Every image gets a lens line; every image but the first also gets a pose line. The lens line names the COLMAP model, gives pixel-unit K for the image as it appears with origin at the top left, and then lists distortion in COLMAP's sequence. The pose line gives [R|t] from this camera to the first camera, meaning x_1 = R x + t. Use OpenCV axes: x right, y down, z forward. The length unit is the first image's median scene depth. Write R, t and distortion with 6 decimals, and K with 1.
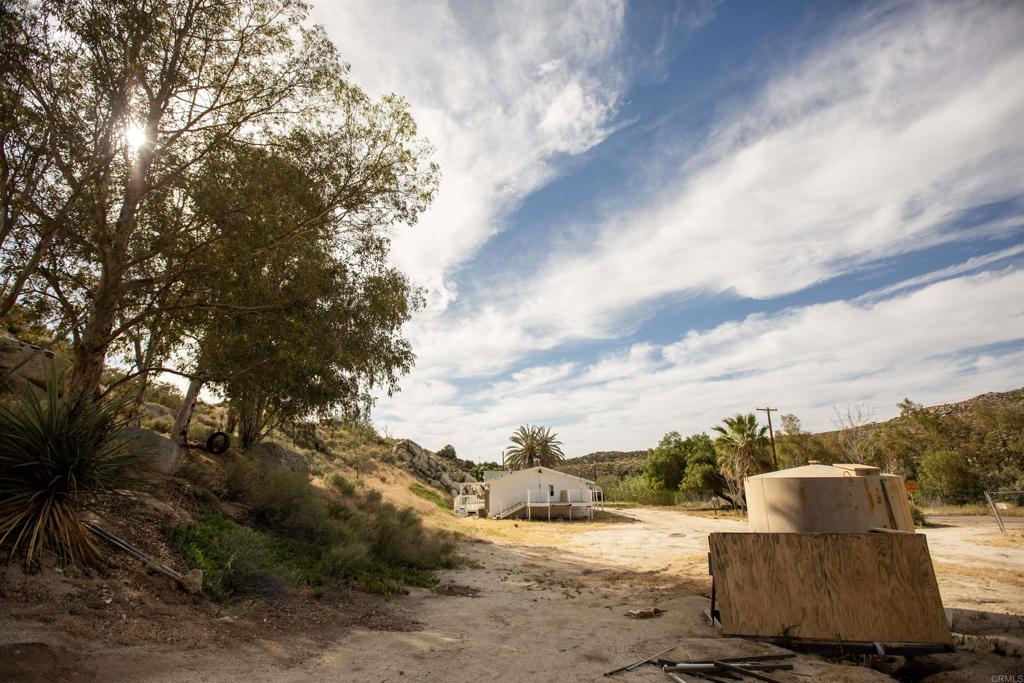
lens RADIAL K [[478.5, 0, 508.0], [0, 478.5, 340.2], [0, 0, 1]] dist [-0.031919, 0.012723]
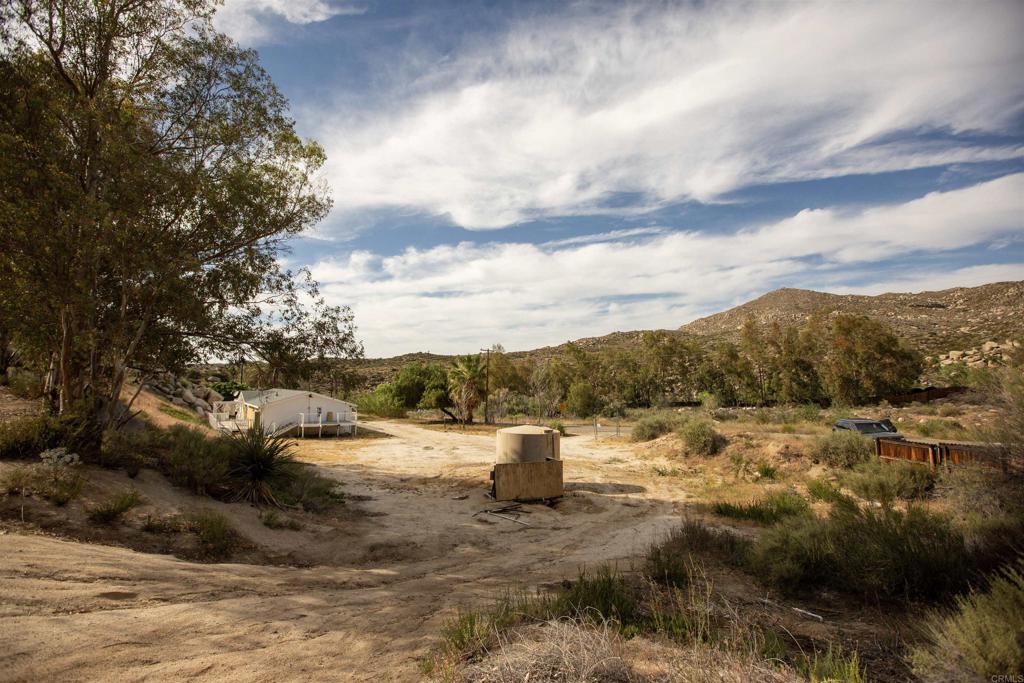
lens RADIAL K [[478.5, 0, 508.0], [0, 478.5, 340.2], [0, 0, 1]] dist [-0.031919, 0.012723]
pose [[0.839652, 0.064681, 0.539259, -0.131144], [-0.169263, 0.974599, 0.146653, -0.087926], [-0.516076, -0.214414, 0.829272, -0.140870]]
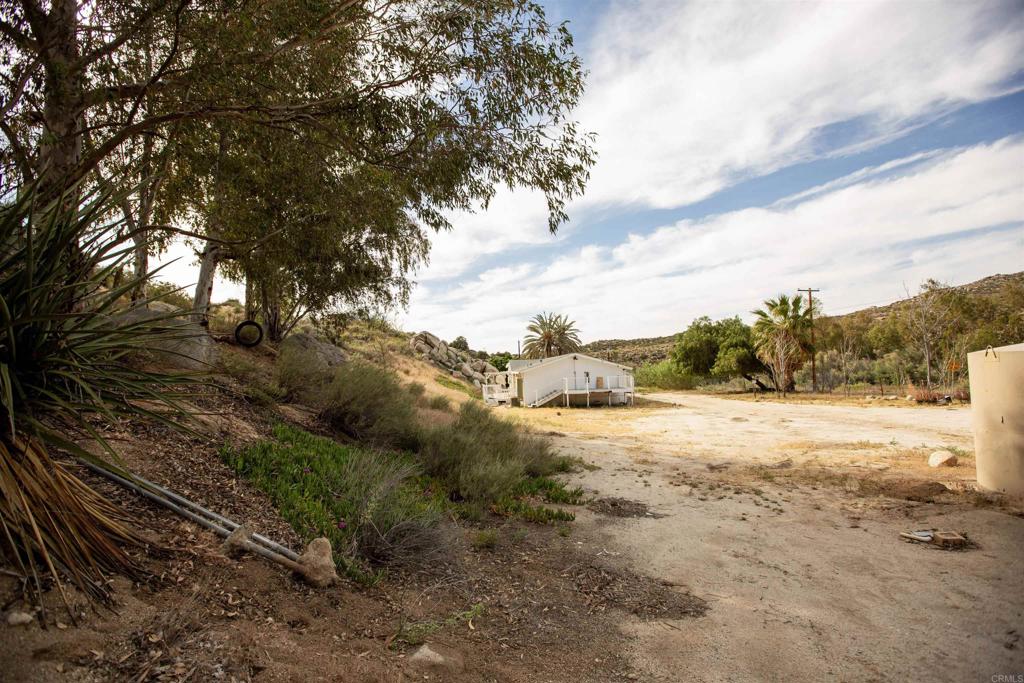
lens RADIAL K [[478.5, 0, 508.0], [0, 478.5, 340.2], [0, 0, 1]] dist [-0.031919, 0.012723]
pose [[0.999649, -0.026348, 0.002724, -0.055820], [0.025085, 0.974674, 0.222220, 0.017716], [-0.008510, -0.222073, 0.974993, 0.059846]]
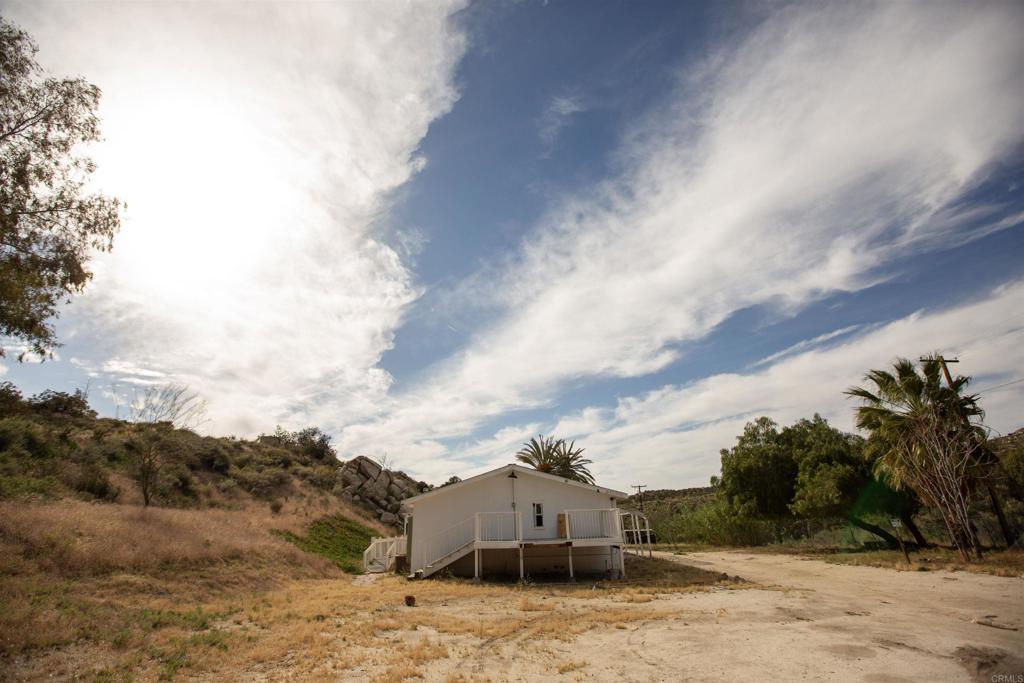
lens RADIAL K [[468.9, 0, 512.0], [0, 468.9, 341.5], [0, 0, 1]] dist [-0.030809, 0.001288]
pose [[0.995889, -0.050866, -0.074950, 0.088367], [0.043527, 0.994381, -0.096493, 0.149165], [0.079437, 0.092834, 0.992508, 0.413960]]
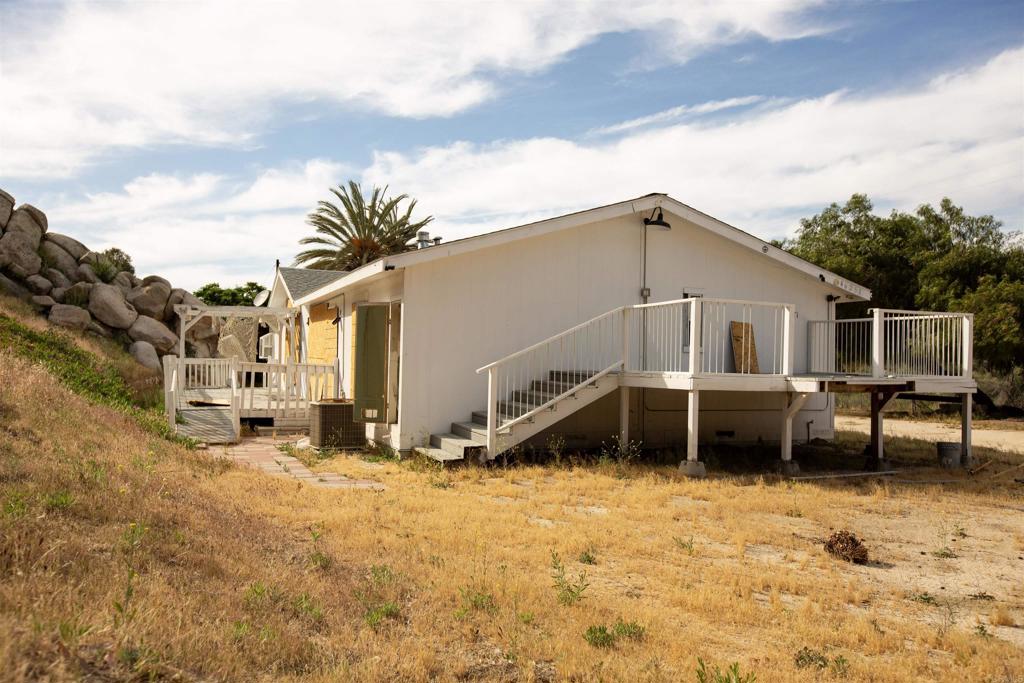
lens RADIAL K [[812.8, 0, 510.9], [0, 812.8, 326.1], [0, 0, 1]] dist [-0.035624, 0.133899]
pose [[0.940508, 0.040485, 0.337352, -0.082321], [-0.119242, 0.969053, 0.216143, 0.202131], [-0.318162, -0.243511, 0.916229, 0.567469]]
